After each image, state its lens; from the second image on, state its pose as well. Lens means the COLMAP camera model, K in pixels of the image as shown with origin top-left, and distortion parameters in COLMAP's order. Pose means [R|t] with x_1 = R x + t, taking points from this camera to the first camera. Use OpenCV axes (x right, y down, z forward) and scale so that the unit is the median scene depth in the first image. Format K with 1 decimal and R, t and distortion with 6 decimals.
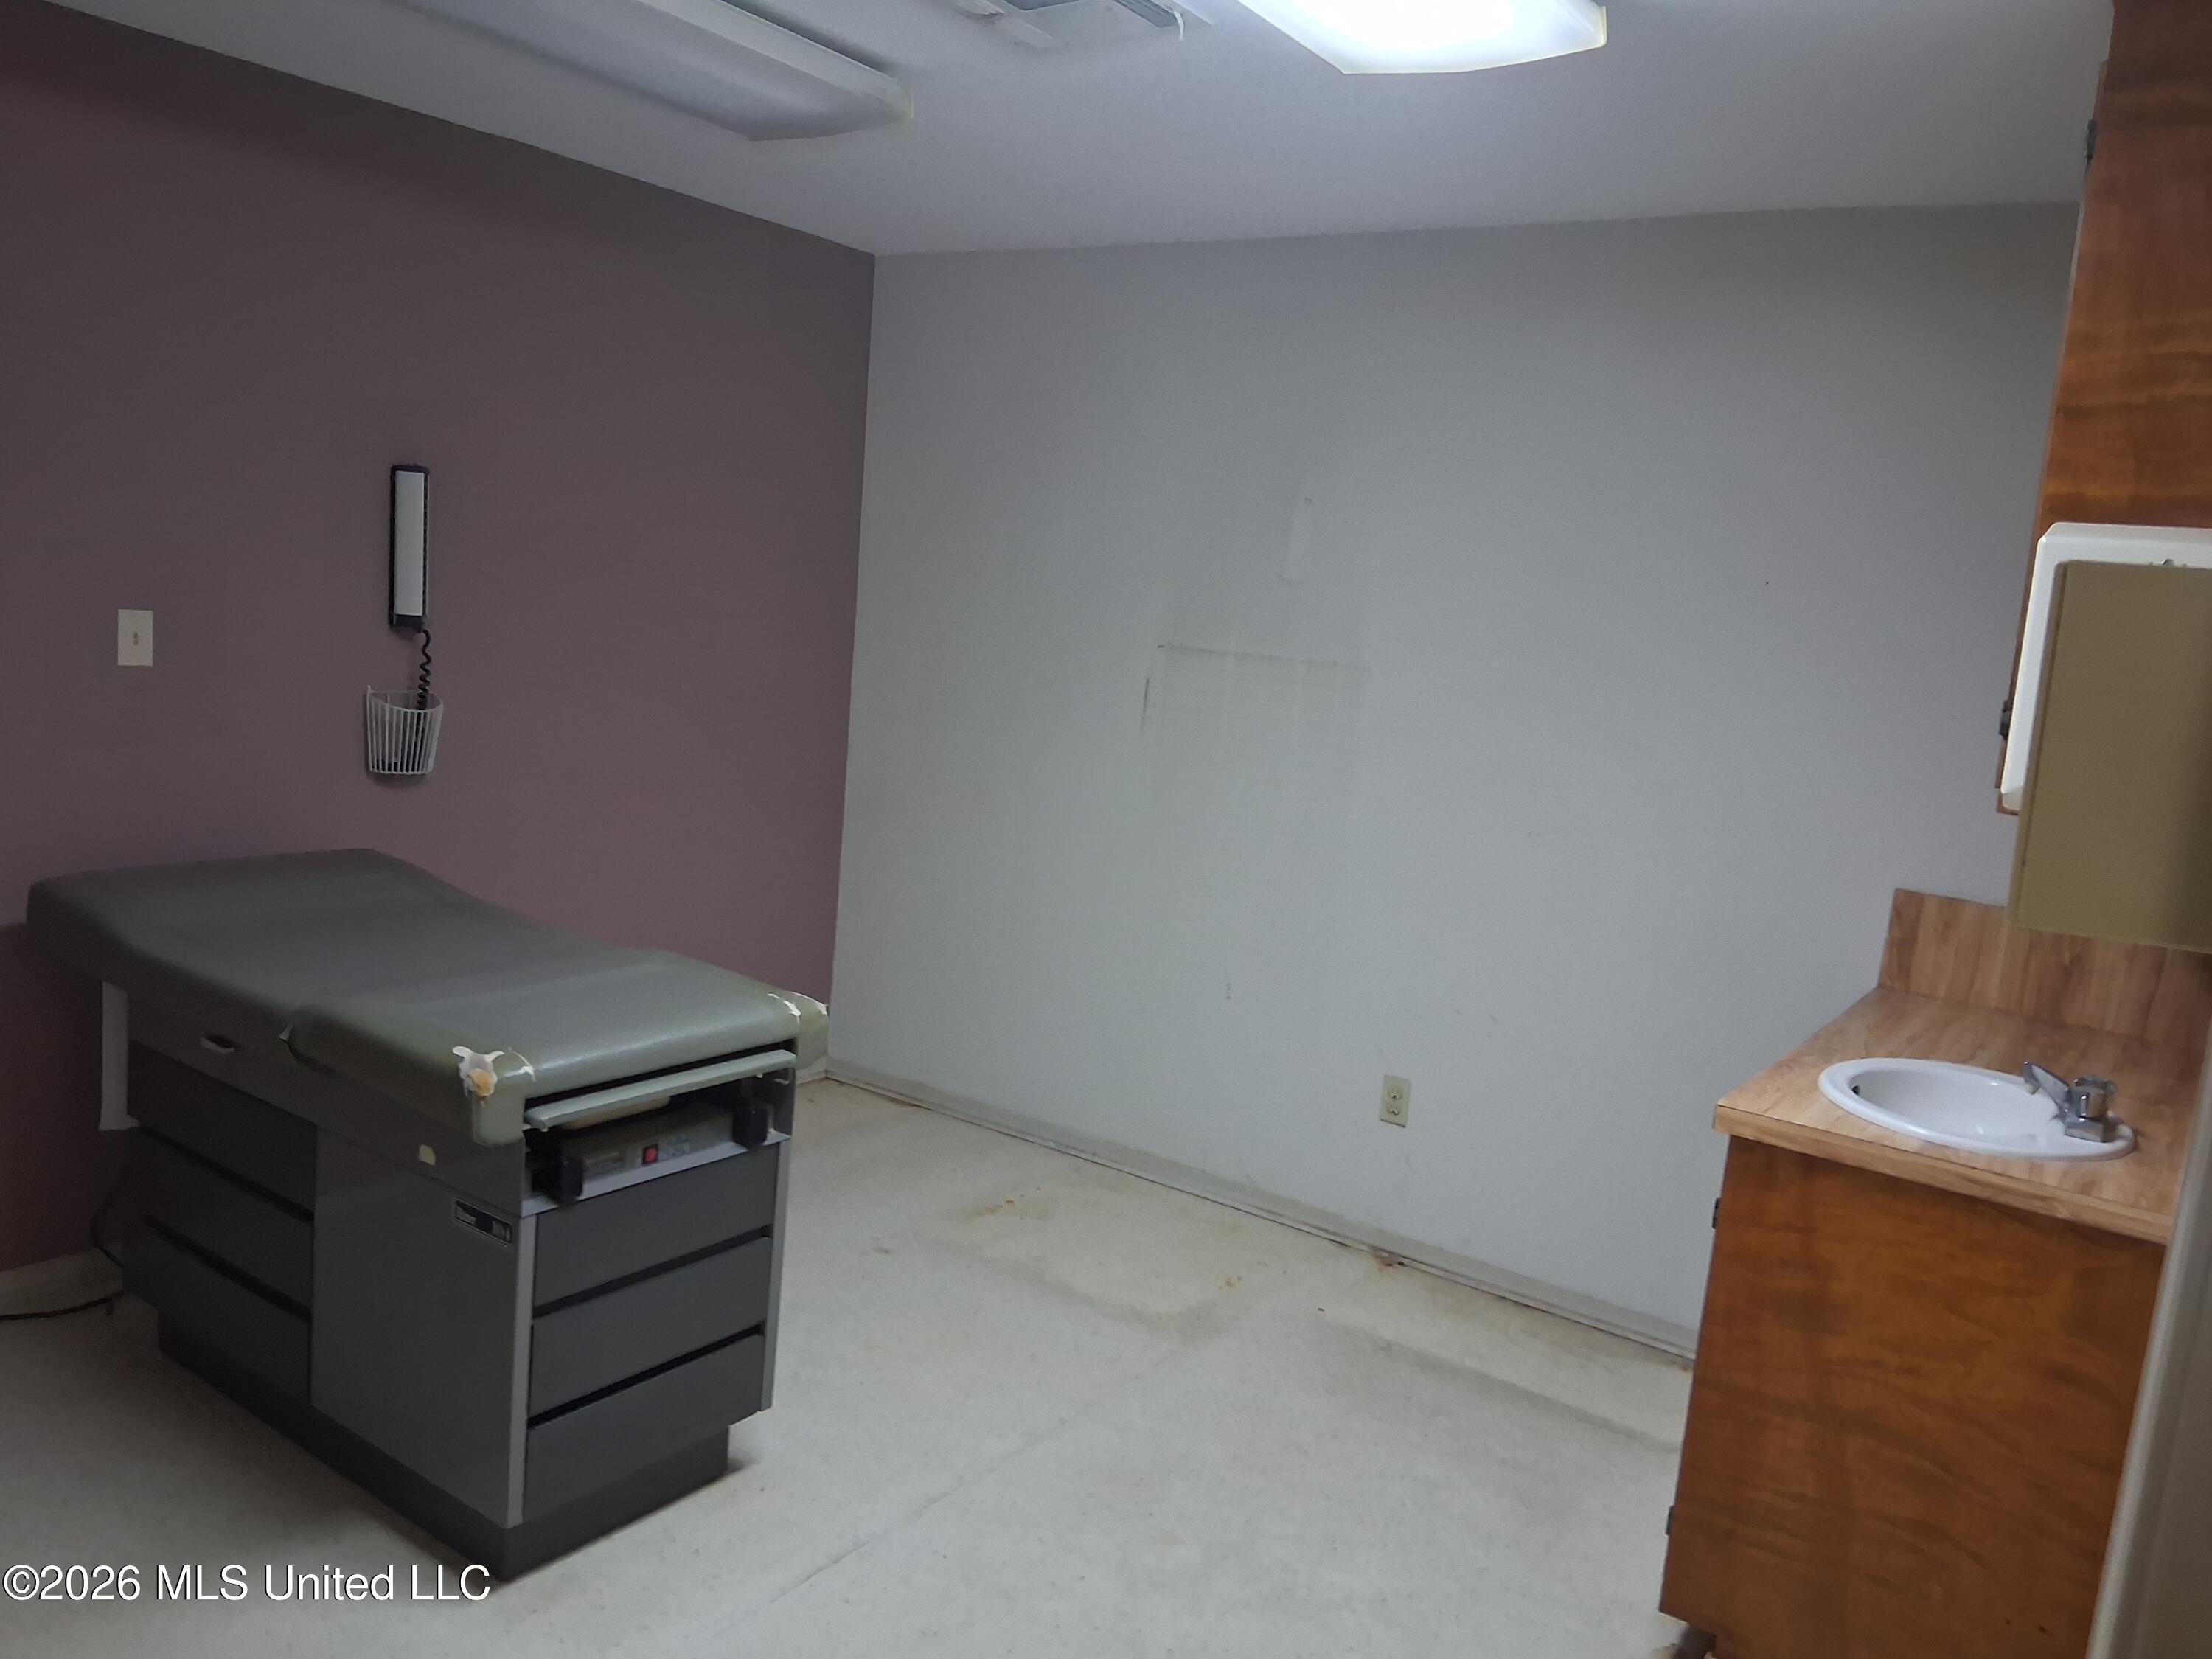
lens RADIAL K [[1655.6, 0, 1106.0], [0, 1655.6, 829.5], [0, 0, 1]] dist [0.124048, -0.206646]
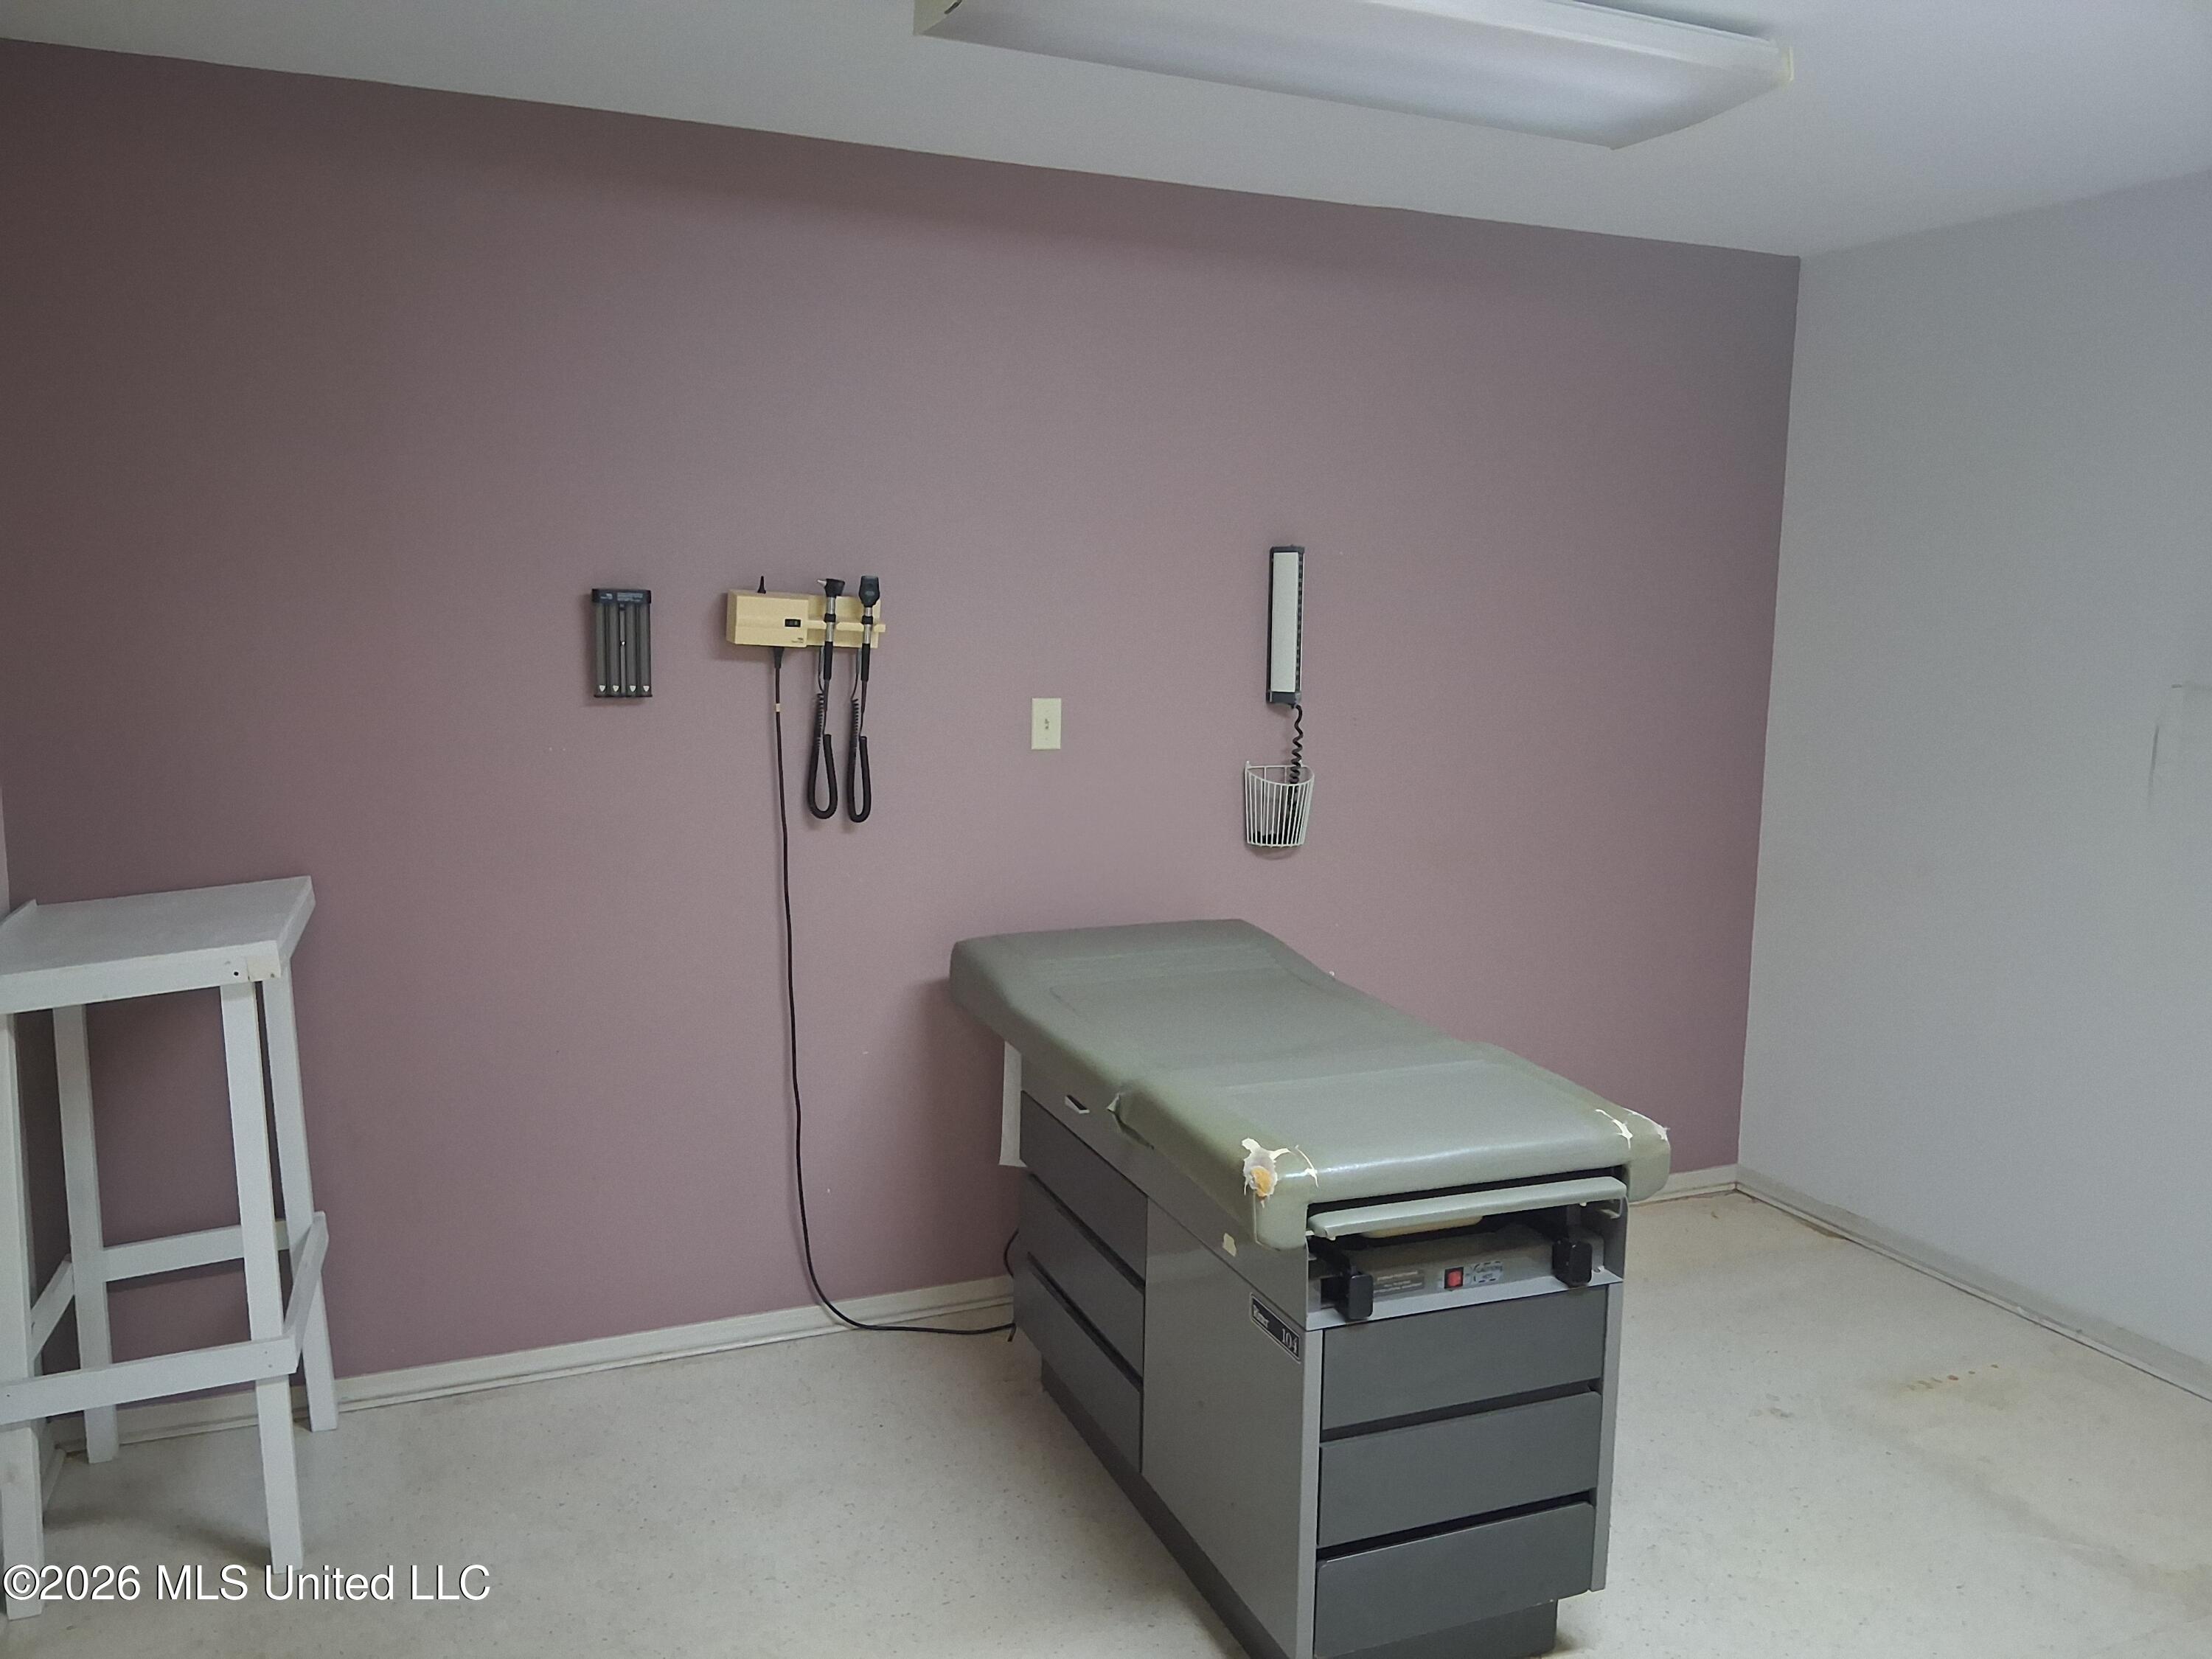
lens RADIAL K [[1655.6, 0, 1106.0], [0, 1655.6, 829.5], [0, 0, 1]] dist [0.124048, -0.206646]
pose [[0.845989, 0.004233, -0.533184, 0.045913], [-0.023132, 0.999318, -0.028771, -0.015986], [0.532698, 0.036673, 0.845510, 0.121236]]
